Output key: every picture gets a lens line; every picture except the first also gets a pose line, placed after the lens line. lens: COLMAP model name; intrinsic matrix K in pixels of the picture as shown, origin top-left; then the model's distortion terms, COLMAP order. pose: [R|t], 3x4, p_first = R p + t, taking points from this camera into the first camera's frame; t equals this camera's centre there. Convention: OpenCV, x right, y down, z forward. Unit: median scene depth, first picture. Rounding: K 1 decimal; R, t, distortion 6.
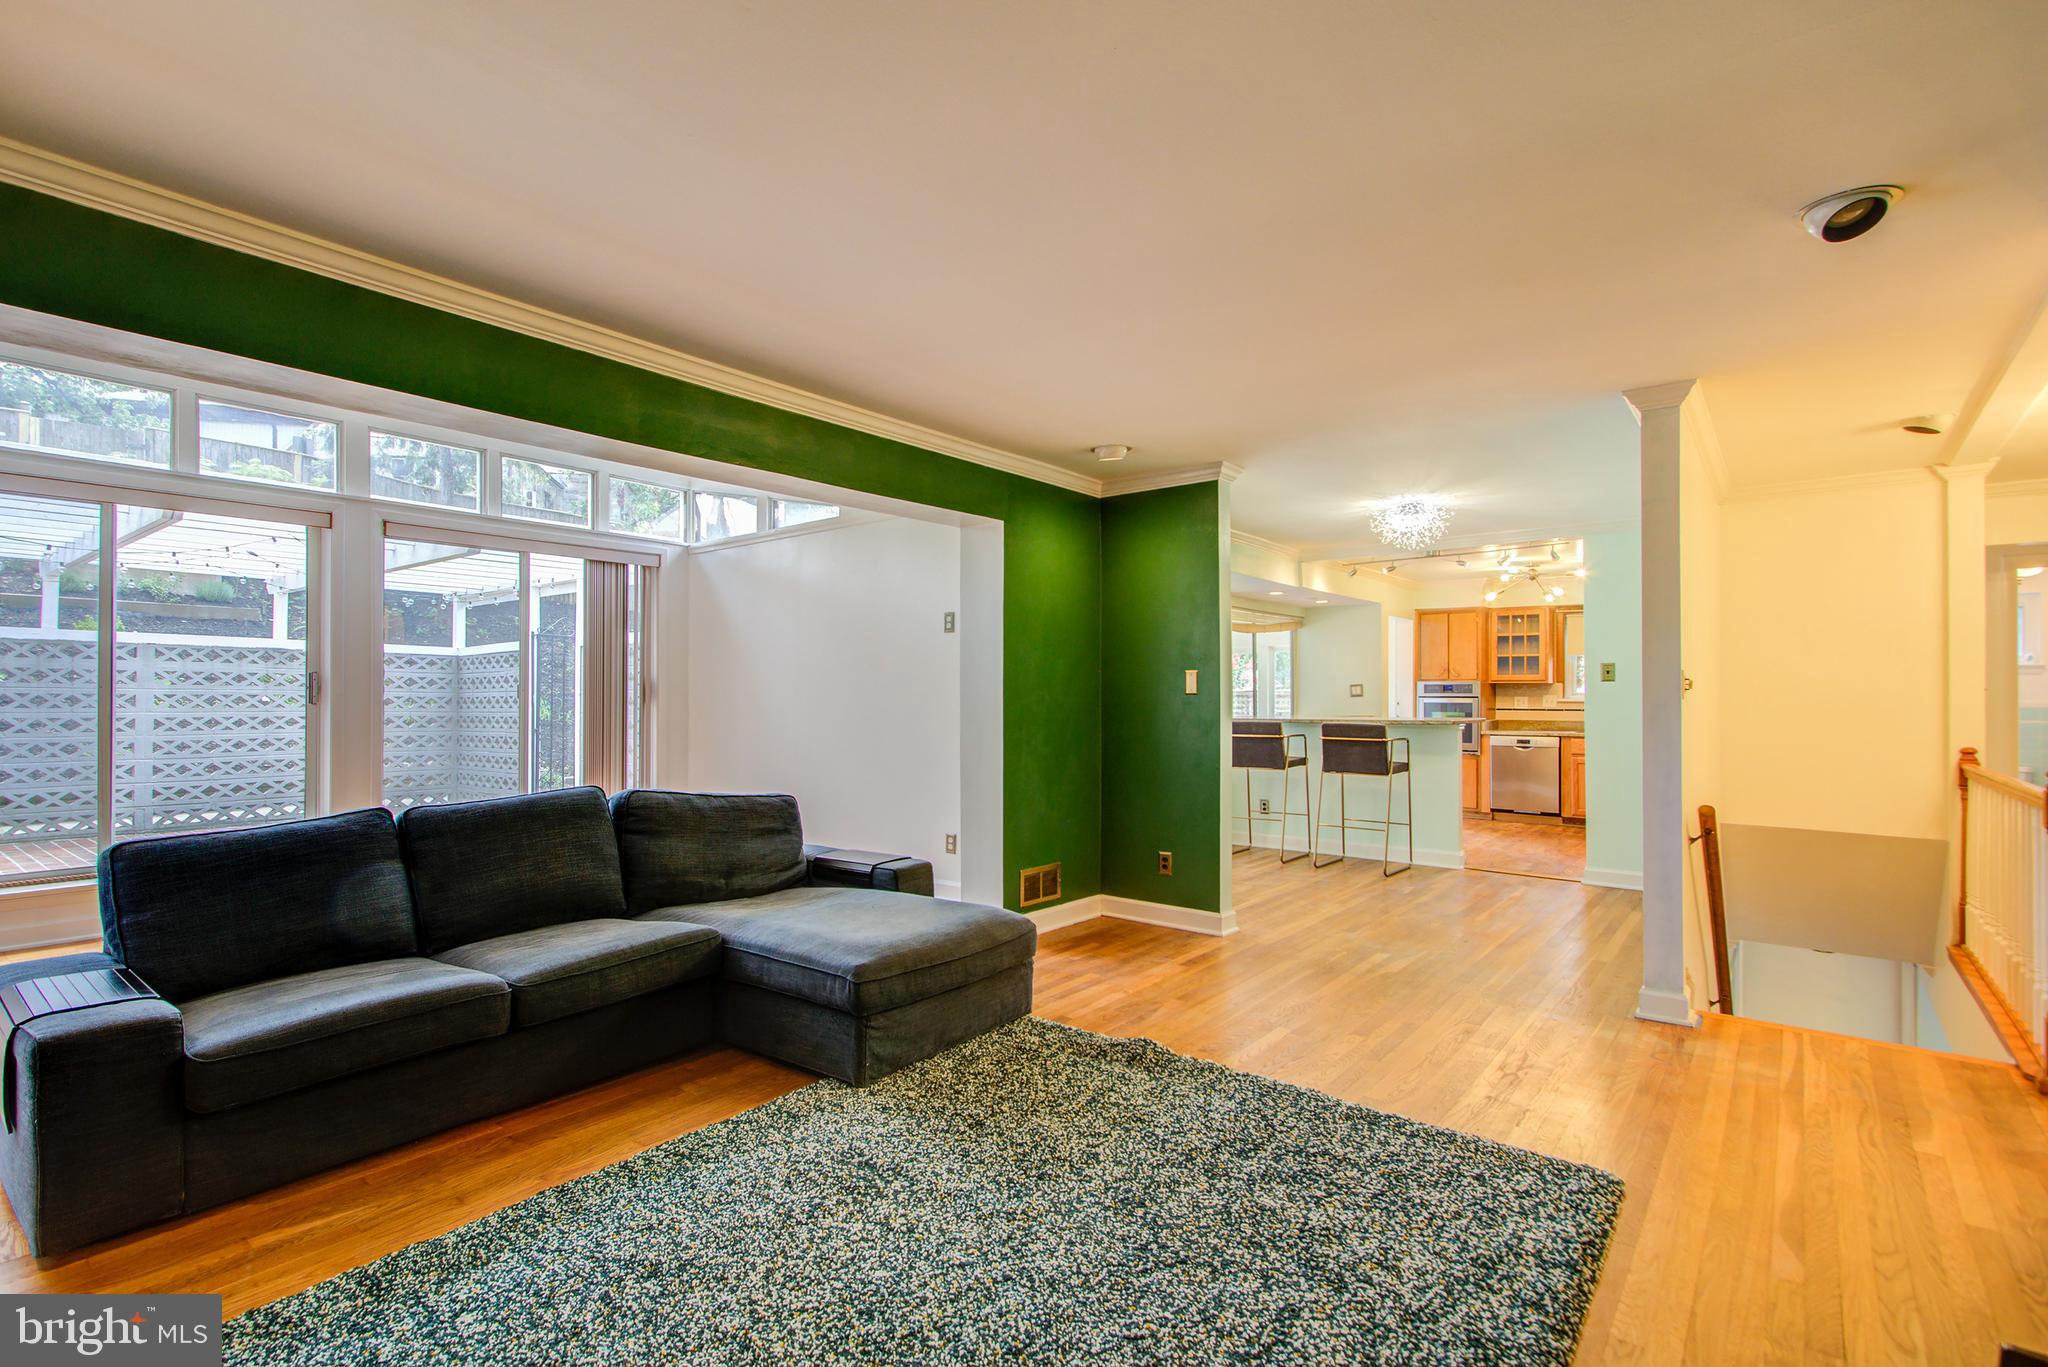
lens RADIAL K [[960.6, 0, 1005.4], [0, 960.6, 692.7], [0, 0, 1]] dist [0.002406, 0.002069]
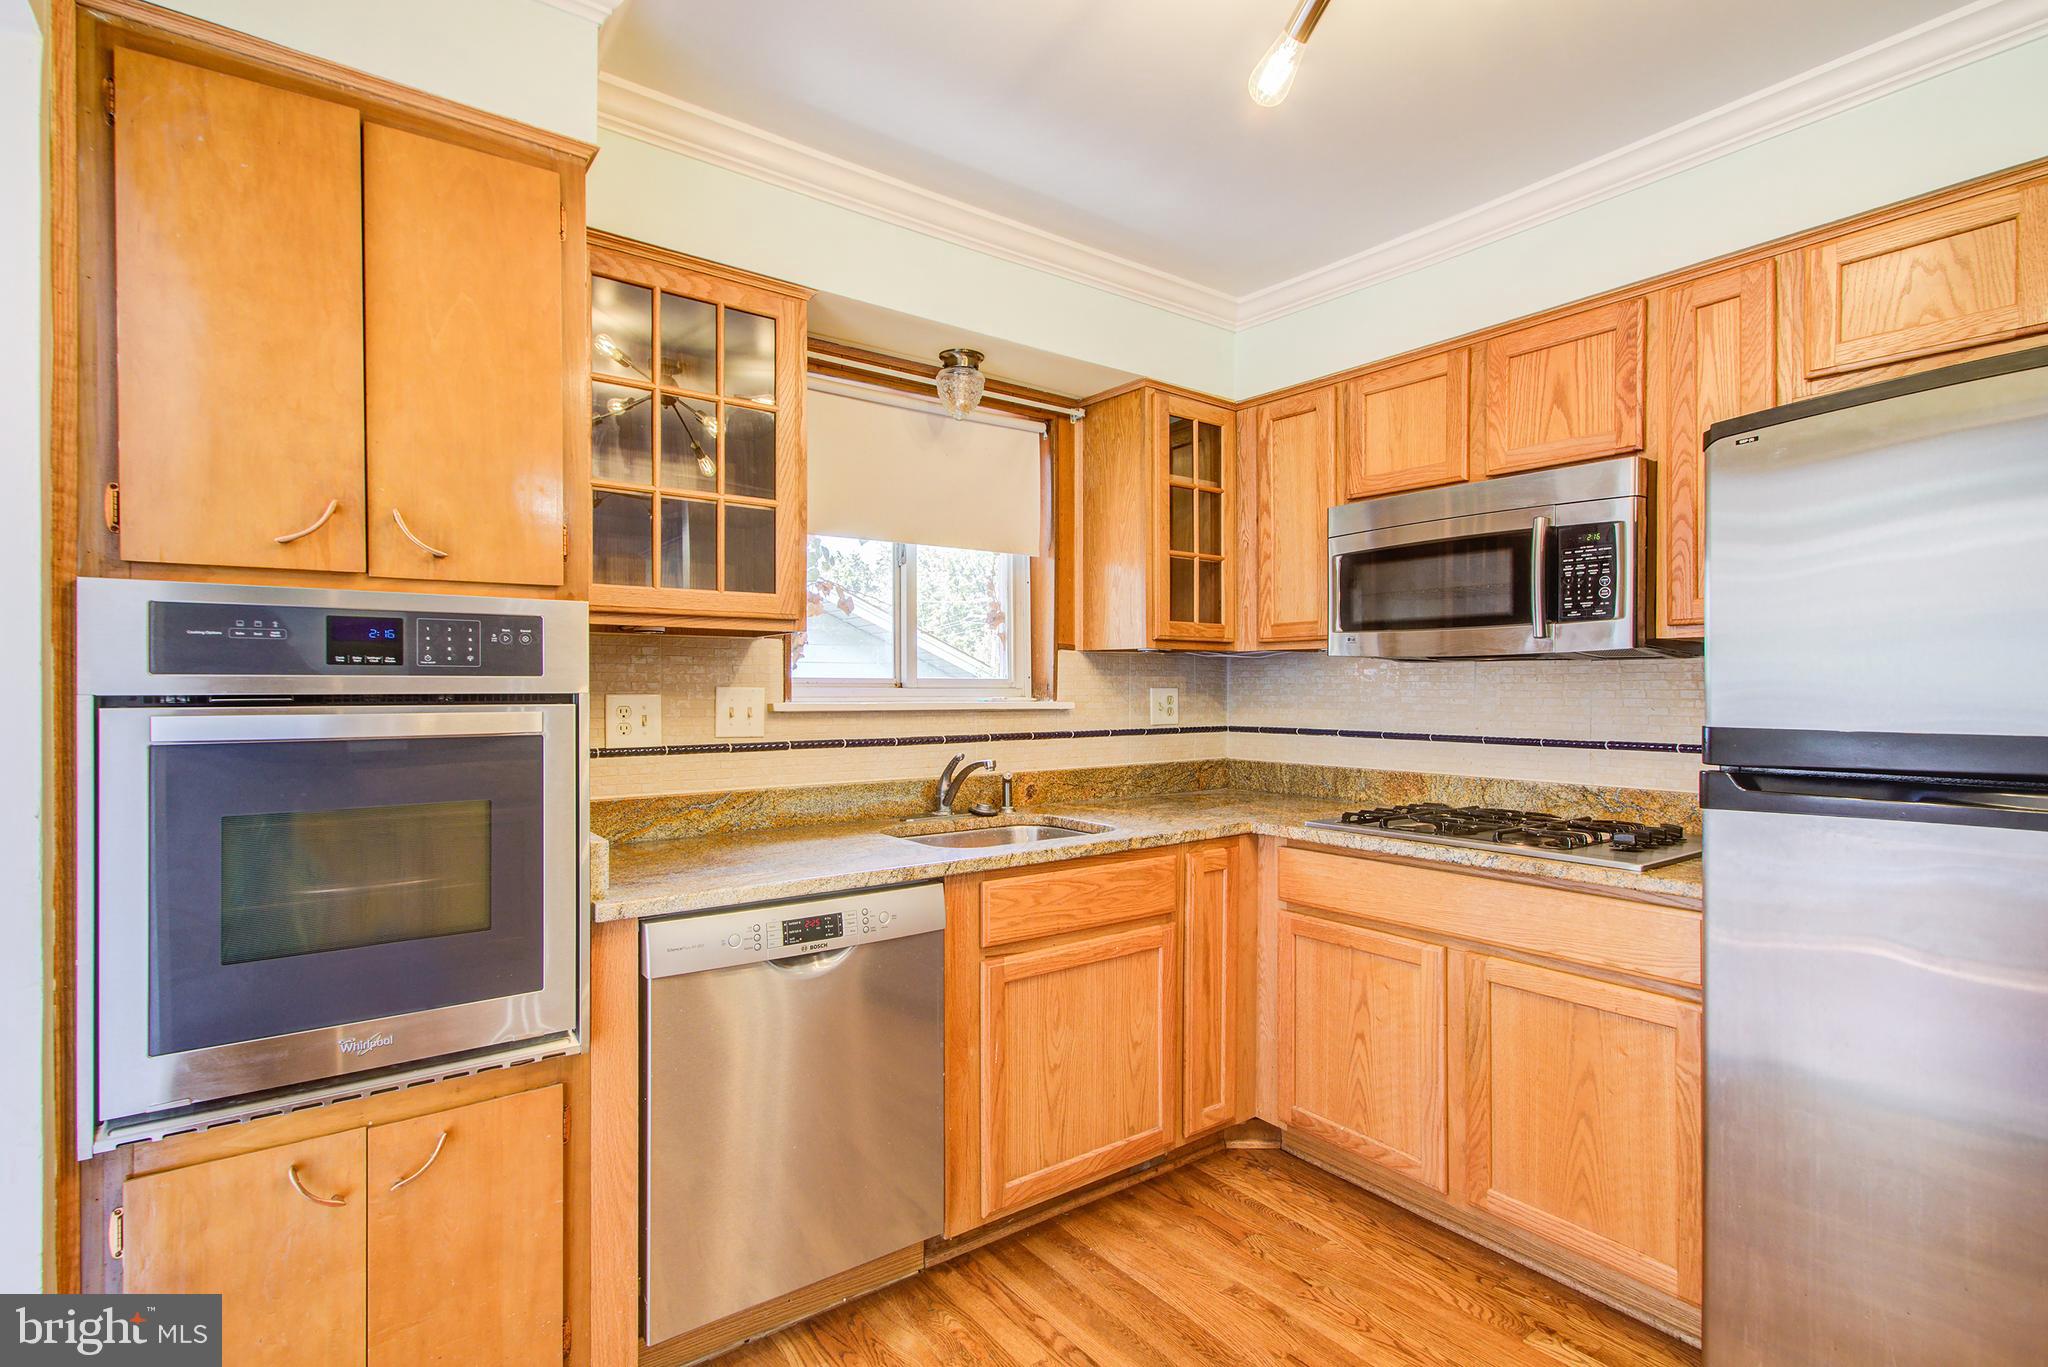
lens RADIAL K [[960.6, 0, 993.6], [0, 960.6, 690.5], [0, 0, 1]] dist [0.002406, 0.002069]
pose [[0.245386, -0.002106, 0.969423, 0.354927], [0.002487, 0.999996, 0.001543, 0.003144], [-0.969422, 0.002033, 0.245390, 0.900499]]
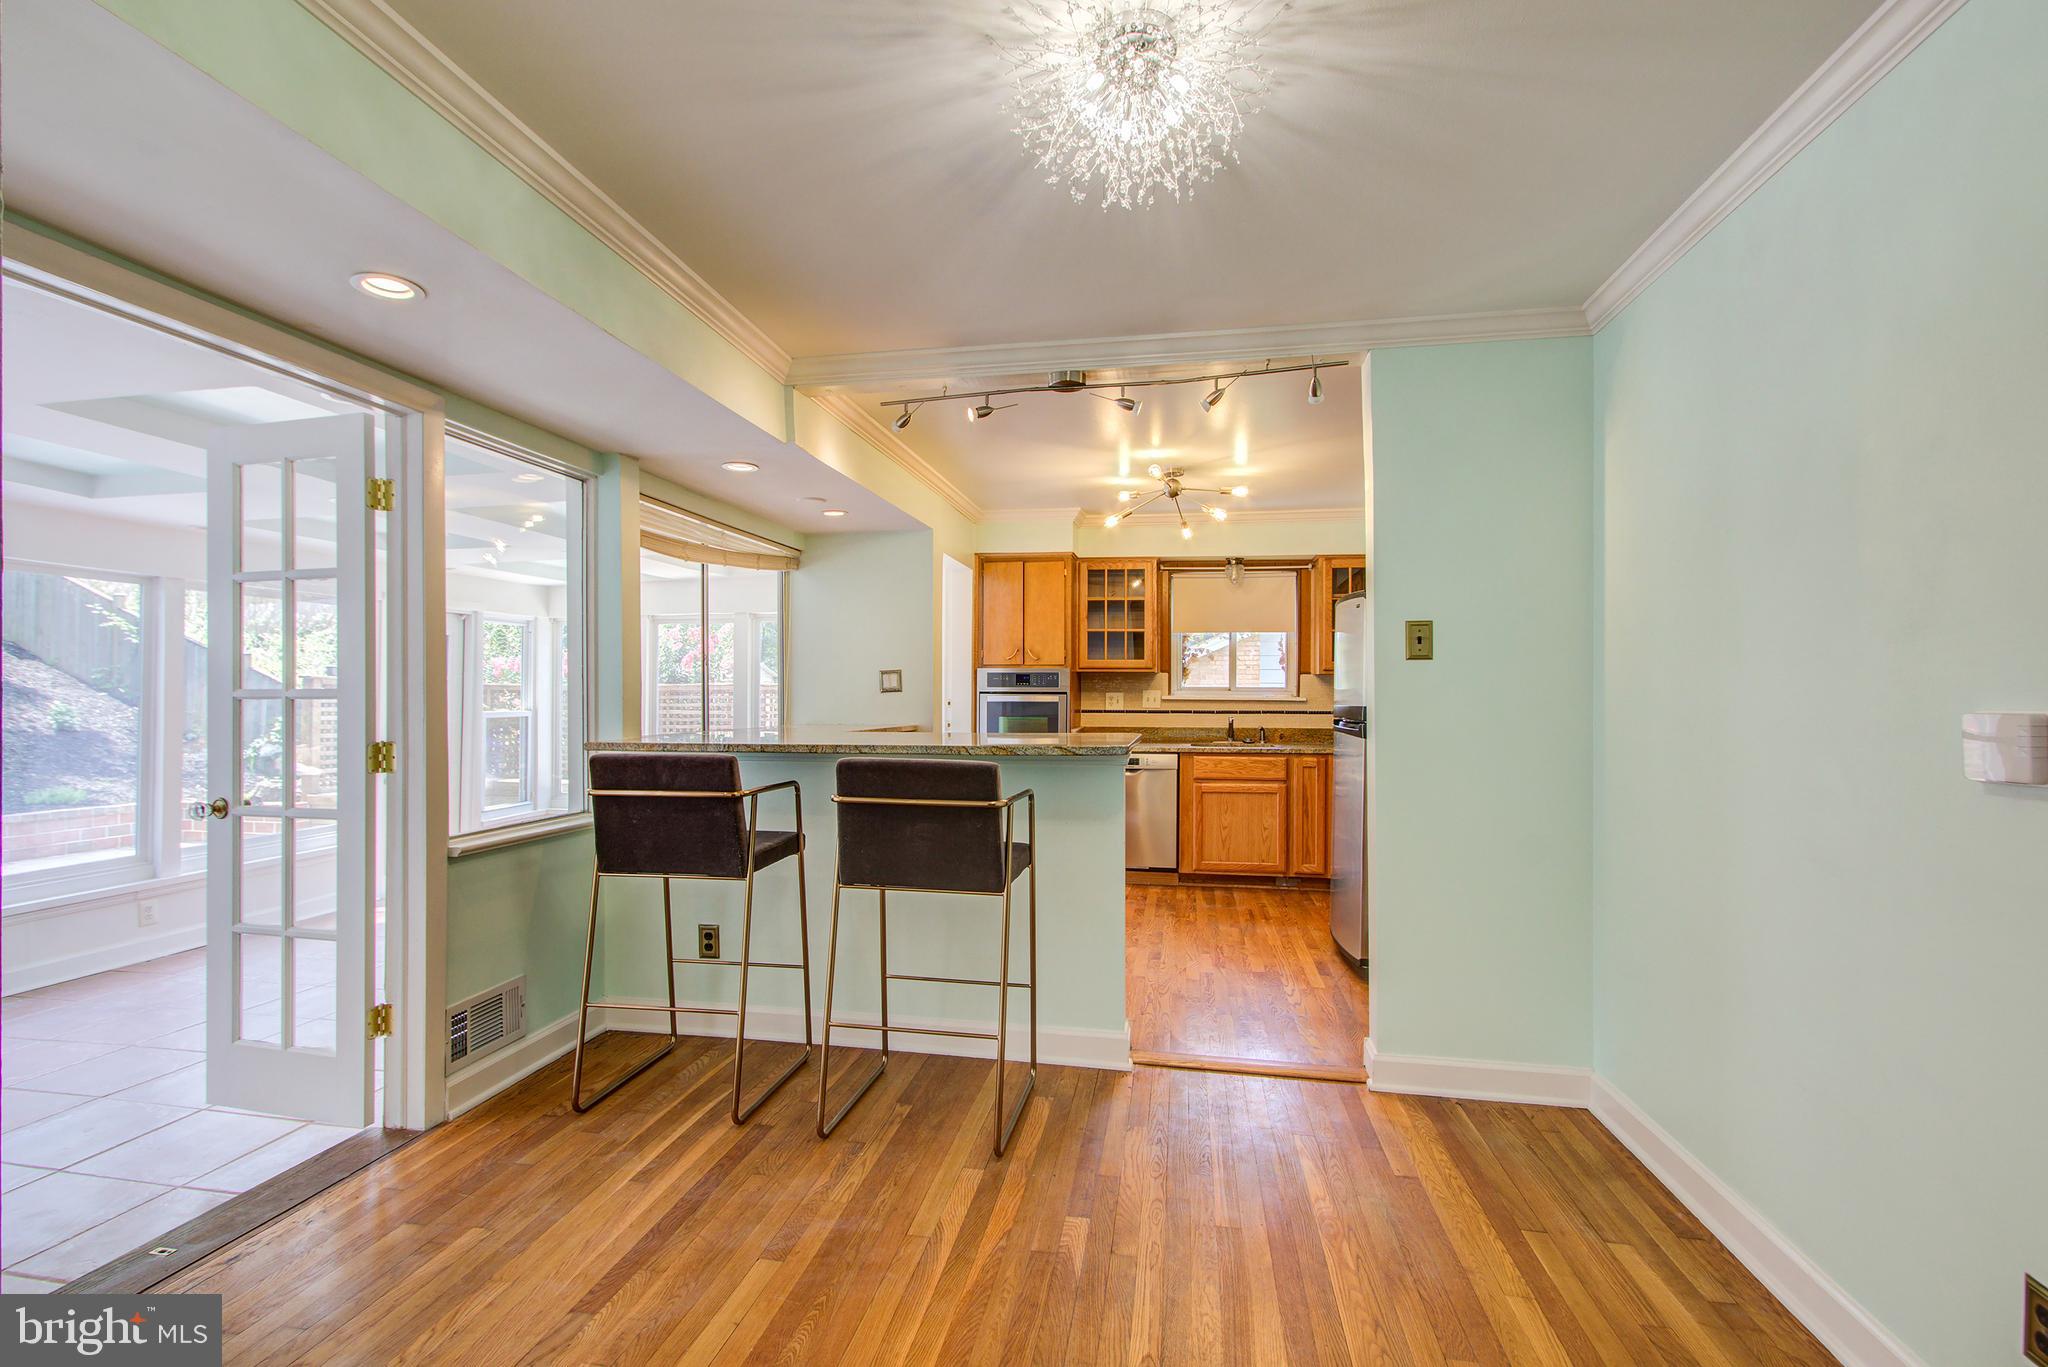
lens RADIAL K [[960.6, 0, 1013.9], [0, 960.6, 693.9], [0, 0, 1]] dist [0.002406, 0.002069]
pose [[0.872821, 0.002400, 0.488034, 0.147383], [-0.004313, 0.999987, 0.002795, 0.003538], [-0.488021, -0.004545, 0.872820, 0.457827]]
